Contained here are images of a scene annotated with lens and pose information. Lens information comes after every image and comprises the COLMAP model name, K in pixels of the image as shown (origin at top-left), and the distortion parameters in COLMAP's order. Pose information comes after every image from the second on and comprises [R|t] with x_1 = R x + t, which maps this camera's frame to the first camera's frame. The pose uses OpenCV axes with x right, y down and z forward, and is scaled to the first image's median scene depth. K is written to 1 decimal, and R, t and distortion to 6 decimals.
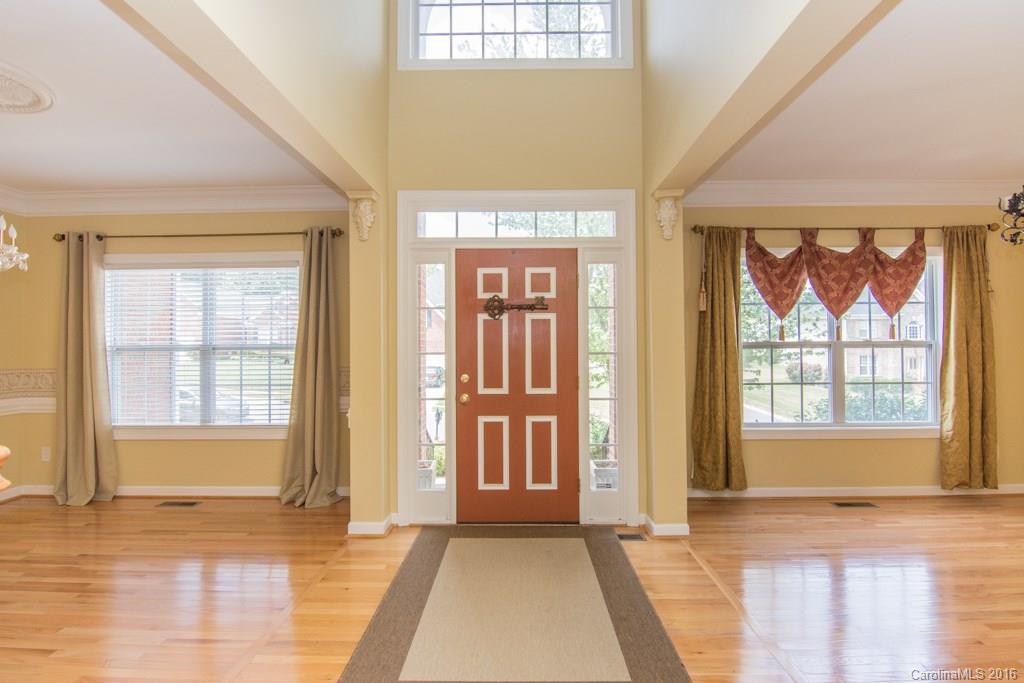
lens RADIAL K [[500.7, 0, 514.4], [0, 500.7, 338.8], [0, 0, 1]] dist [-0.012916, -0.001689]
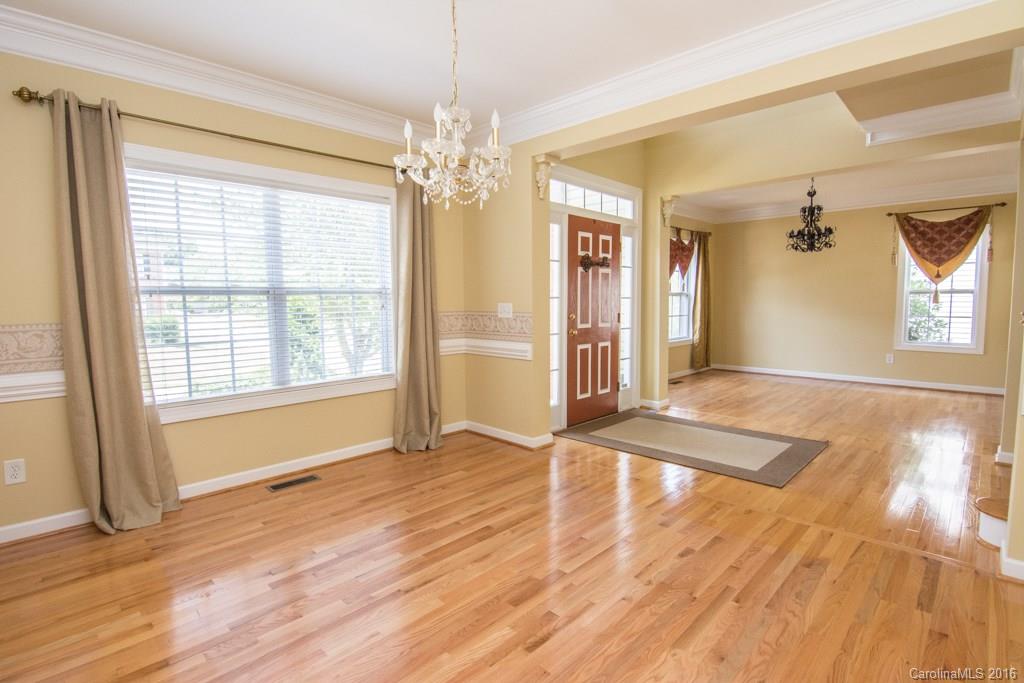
lens RADIAL K [[500.7, 0, 514.4], [0, 500.7, 338.8], [0, 0, 1]] dist [-0.012916, -0.001689]
pose [[0.686995, -0.055700, 0.724524, -1.006999], [-0.008721, 0.996354, 0.084867, 0.024084], [-0.726610, -0.064622, 0.684005, 0.190709]]
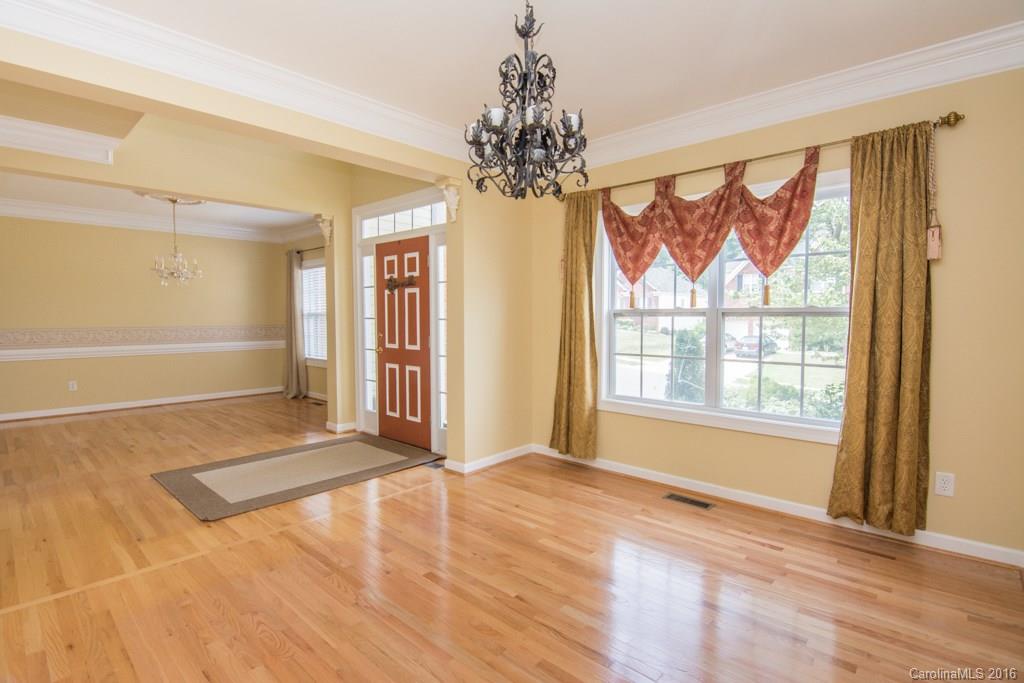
lens RADIAL K [[500.7, 0, 514.4], [0, 500.7, 338.8], [0, 0, 1]] dist [-0.012916, -0.001689]
pose [[0.742638, 0.036194, -0.668715, 0.997033], [0.006195, 0.998124, 0.060903, 0.002659], [0.669665, -0.049371, 0.741020, 0.178177]]
